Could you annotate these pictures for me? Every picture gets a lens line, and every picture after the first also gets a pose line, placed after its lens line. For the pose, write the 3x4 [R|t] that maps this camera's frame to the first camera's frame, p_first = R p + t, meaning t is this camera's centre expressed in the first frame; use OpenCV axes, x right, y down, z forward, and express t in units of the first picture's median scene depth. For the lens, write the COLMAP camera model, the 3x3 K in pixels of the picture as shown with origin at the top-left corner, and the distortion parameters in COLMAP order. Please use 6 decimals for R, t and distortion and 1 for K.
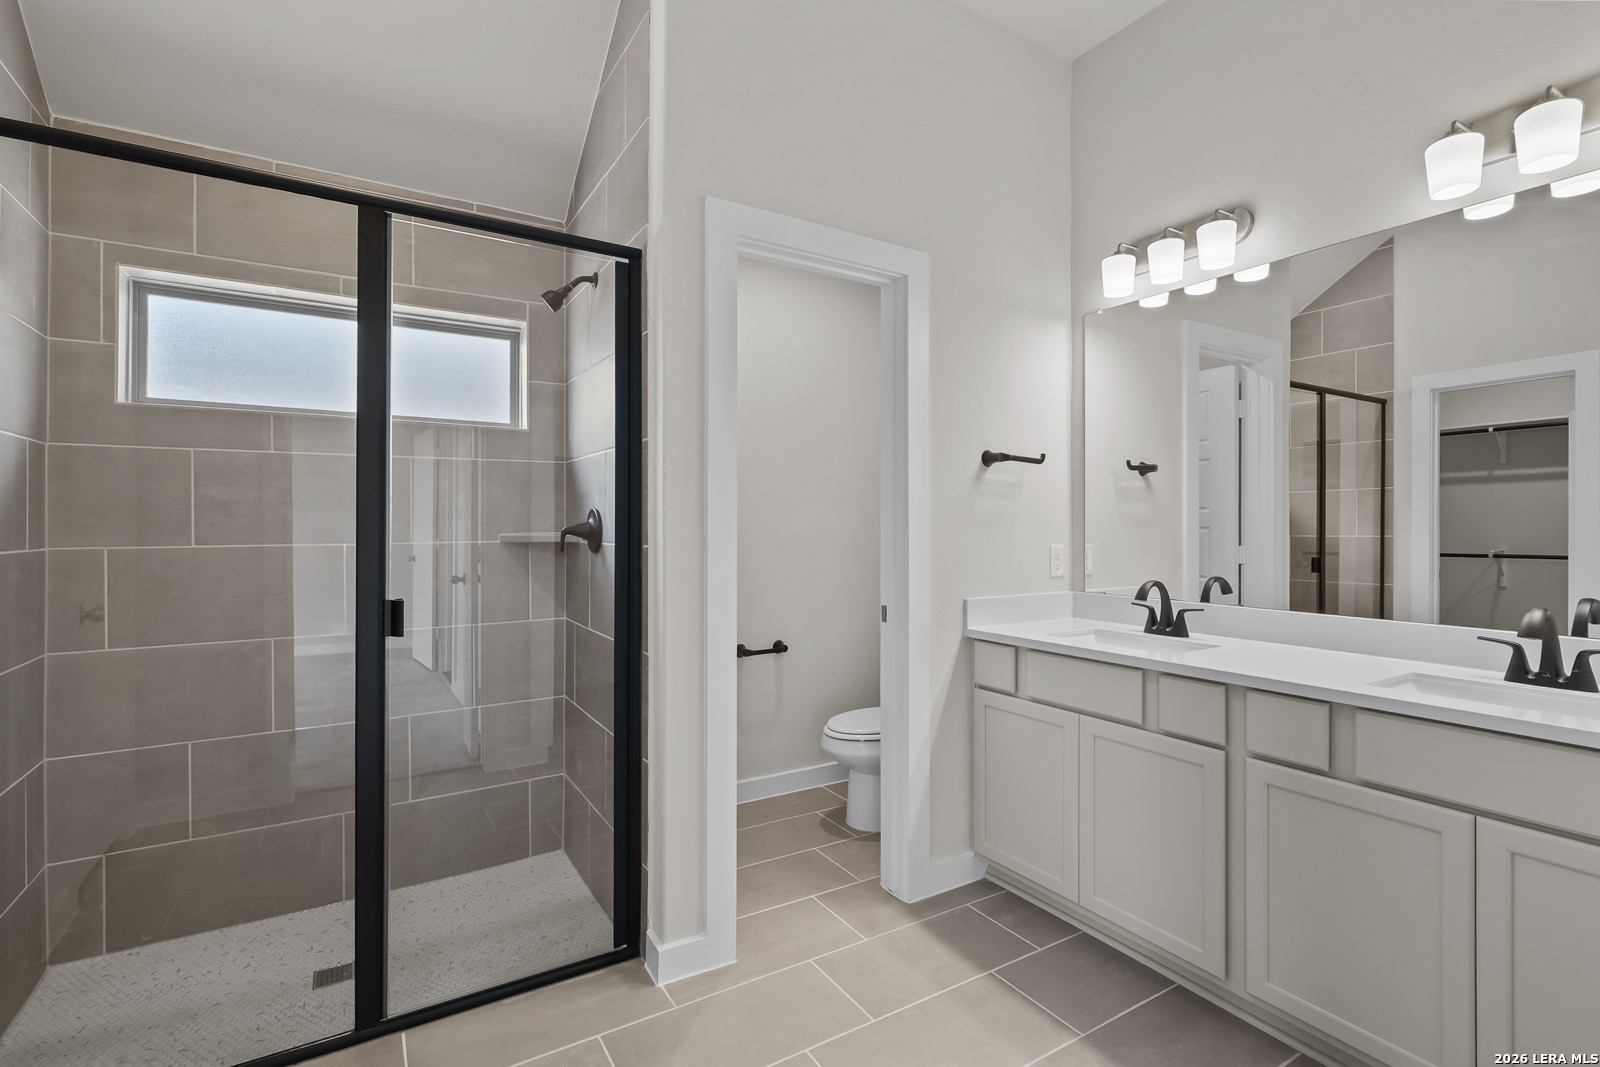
lens RADIAL K [[737.9, 0, 804.5], [0, 737.9, 530.8], [0, 0, 1]] dist [-0.006046, 0.001236]
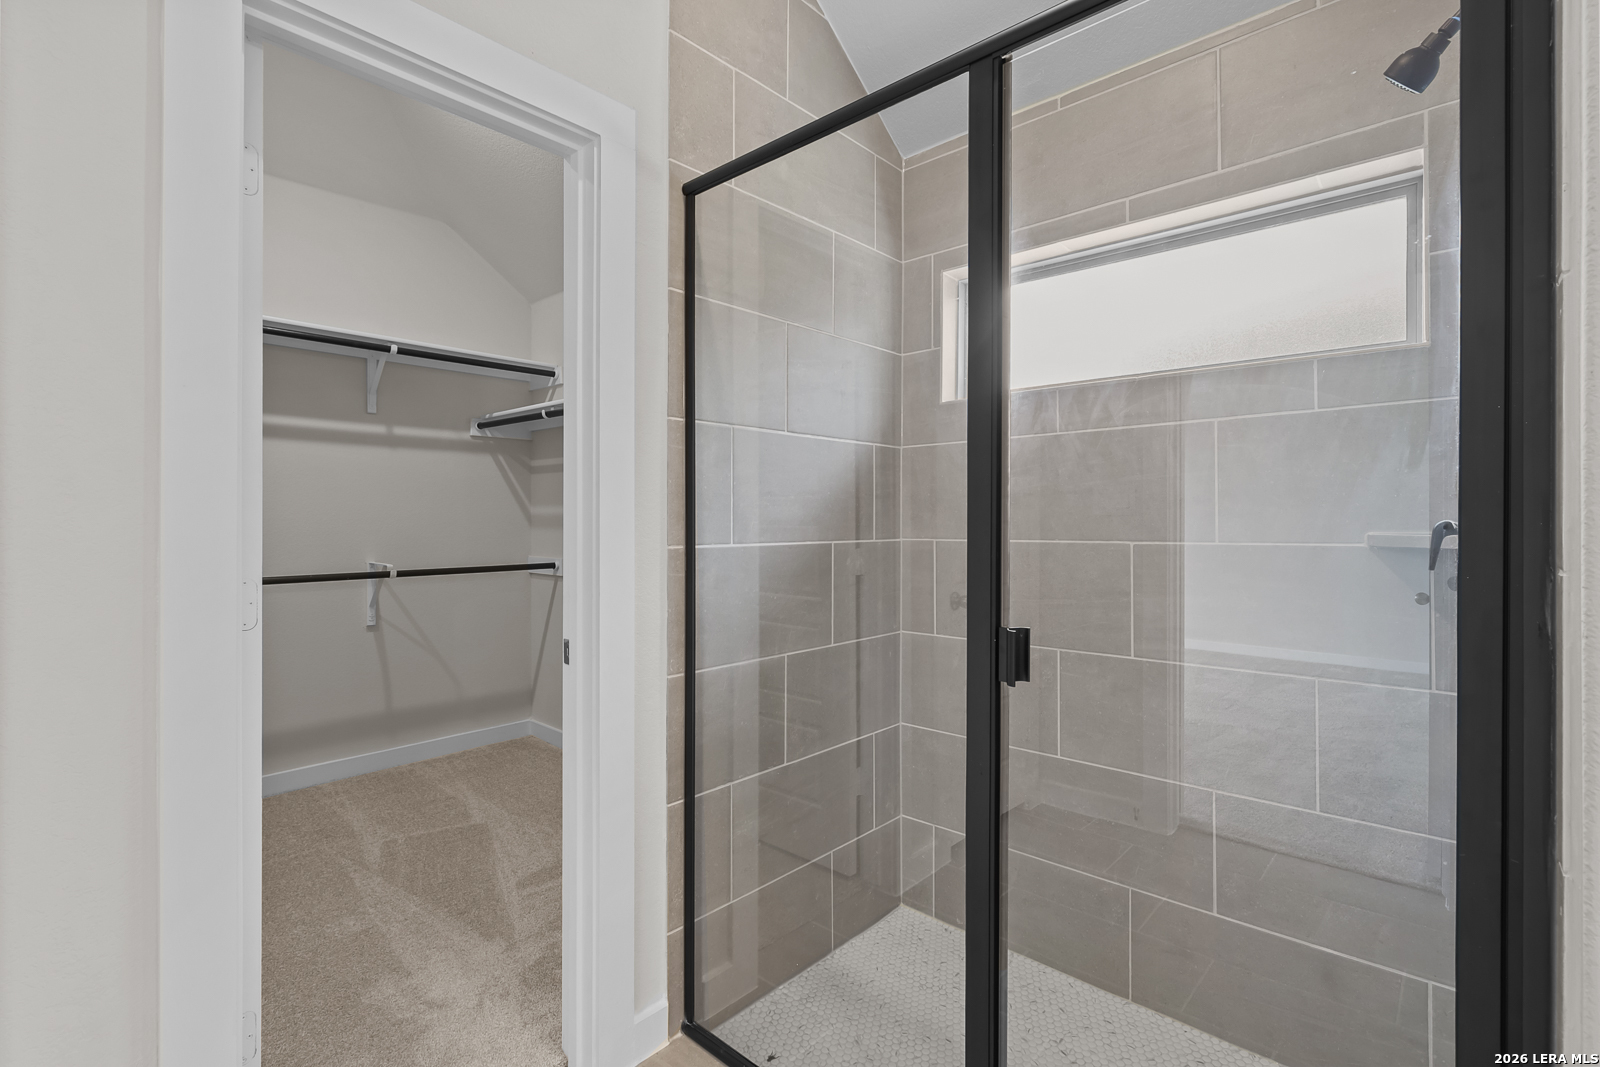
lens RADIAL K [[737.9, 0, 797.9], [0, 737.9, 522.0], [0, 0, 1]] dist [-0.006046, 0.001236]
pose [[0.269190, 0.002393, -0.963084, 0.028150], [-0.005073, 0.999987, 0.001066, -0.002254], [0.963074, 0.004599, 0.269199, 0.461478]]
